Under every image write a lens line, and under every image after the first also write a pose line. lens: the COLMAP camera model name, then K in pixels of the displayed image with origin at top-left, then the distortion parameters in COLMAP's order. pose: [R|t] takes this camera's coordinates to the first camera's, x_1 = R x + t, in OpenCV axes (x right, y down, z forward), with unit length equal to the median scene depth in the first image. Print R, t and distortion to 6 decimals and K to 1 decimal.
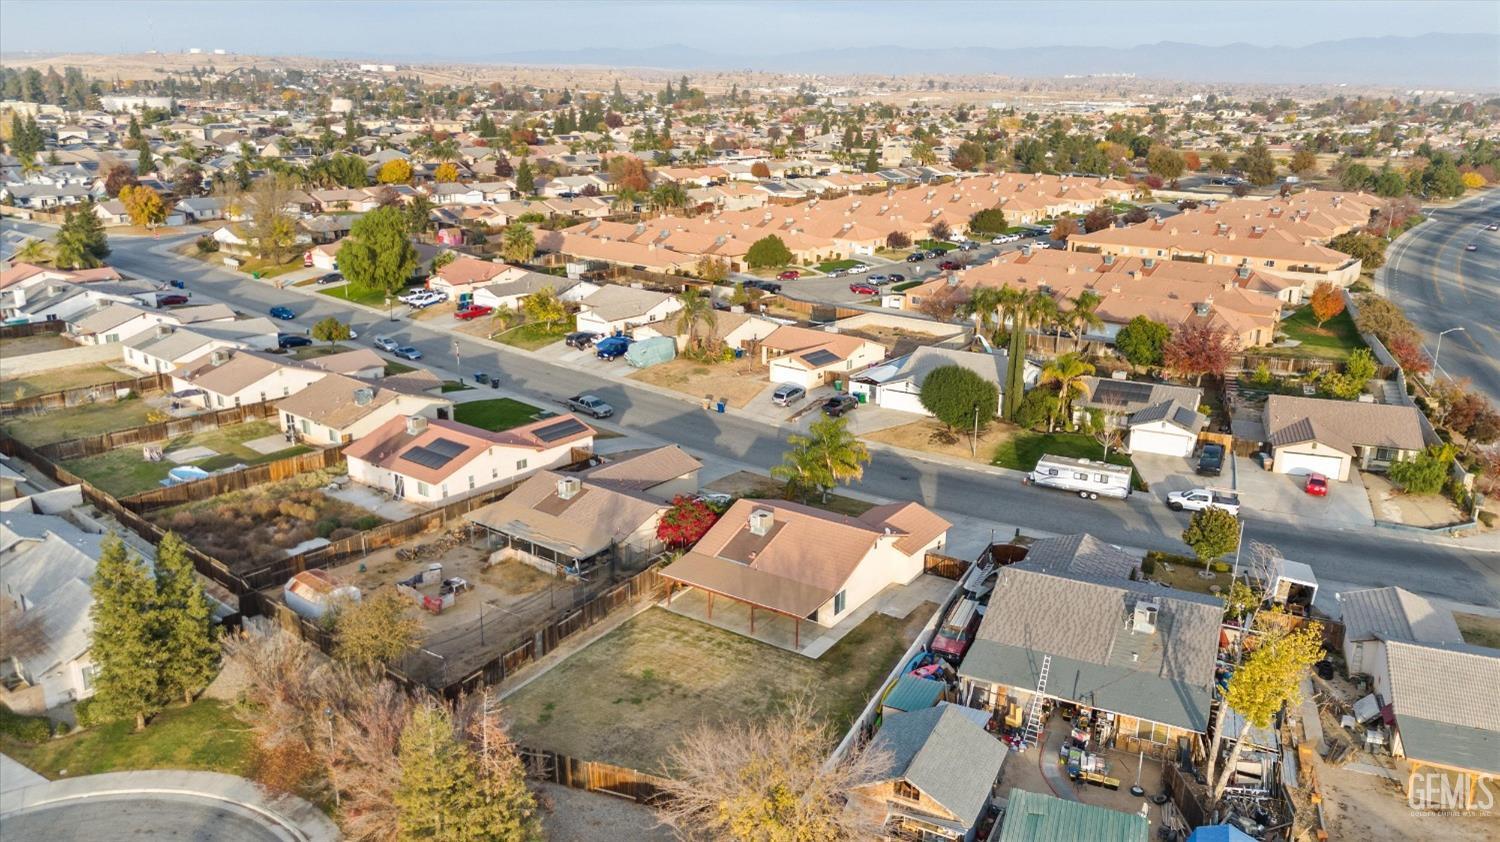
lens RADIAL K [[1104.7, 0, 750.0], [0, 1104.7, 421.0], [0, 0, 1]] dist [0.114917, -0.190458]
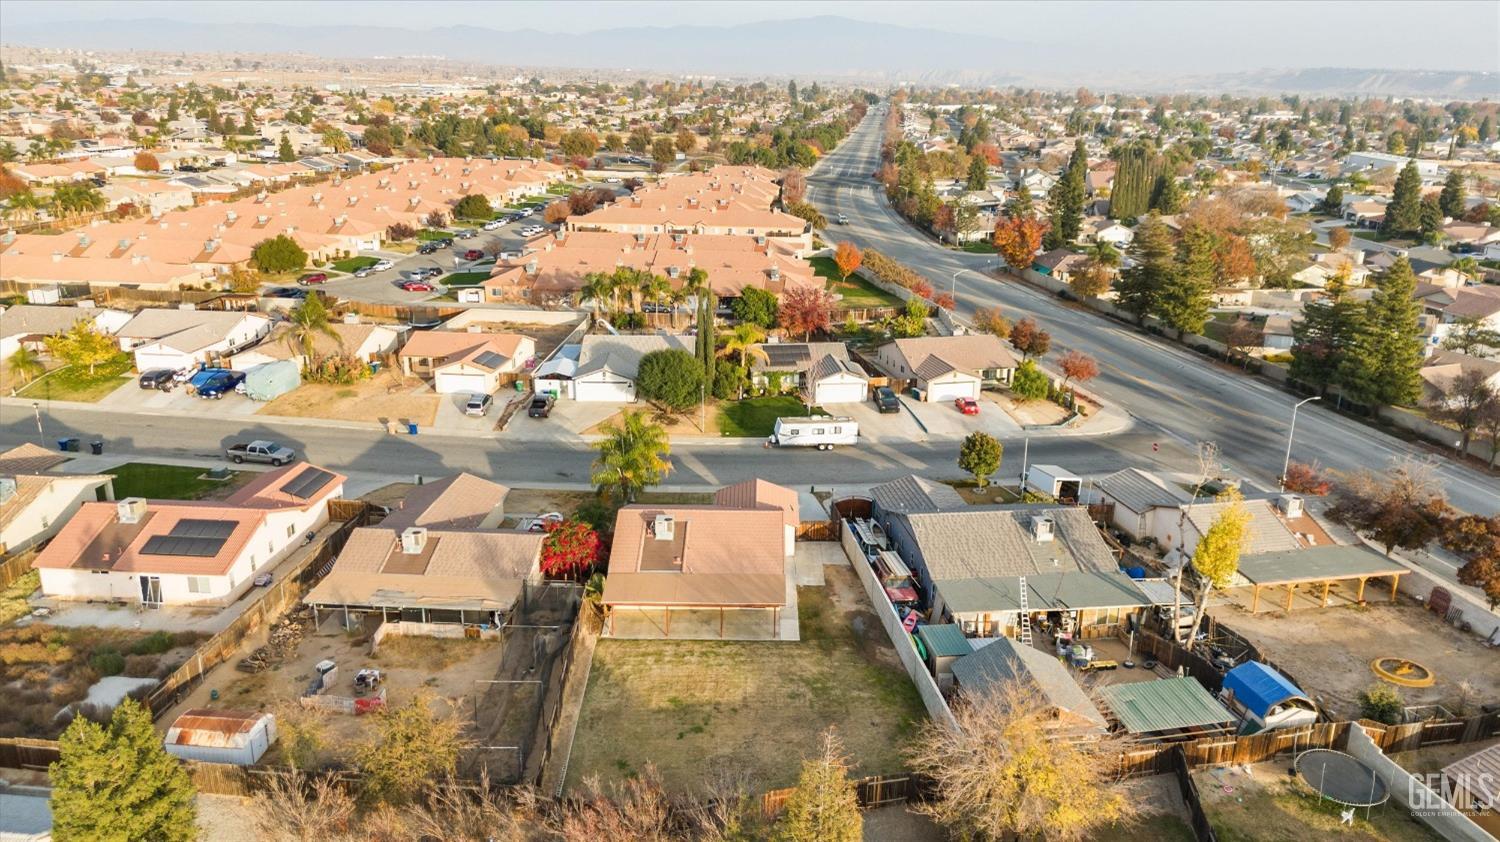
lens RADIAL K [[1104.7, 0, 750.0], [0, 1104.7, 421.0], [0, 0, 1]] dist [0.114917, -0.190458]
pose [[0.833875, -0.163486, 0.527186, -0.280513], [0.155309, 0.986035, 0.060120, -0.030985], [-0.529653, 0.031744, 0.847620, 0.088361]]
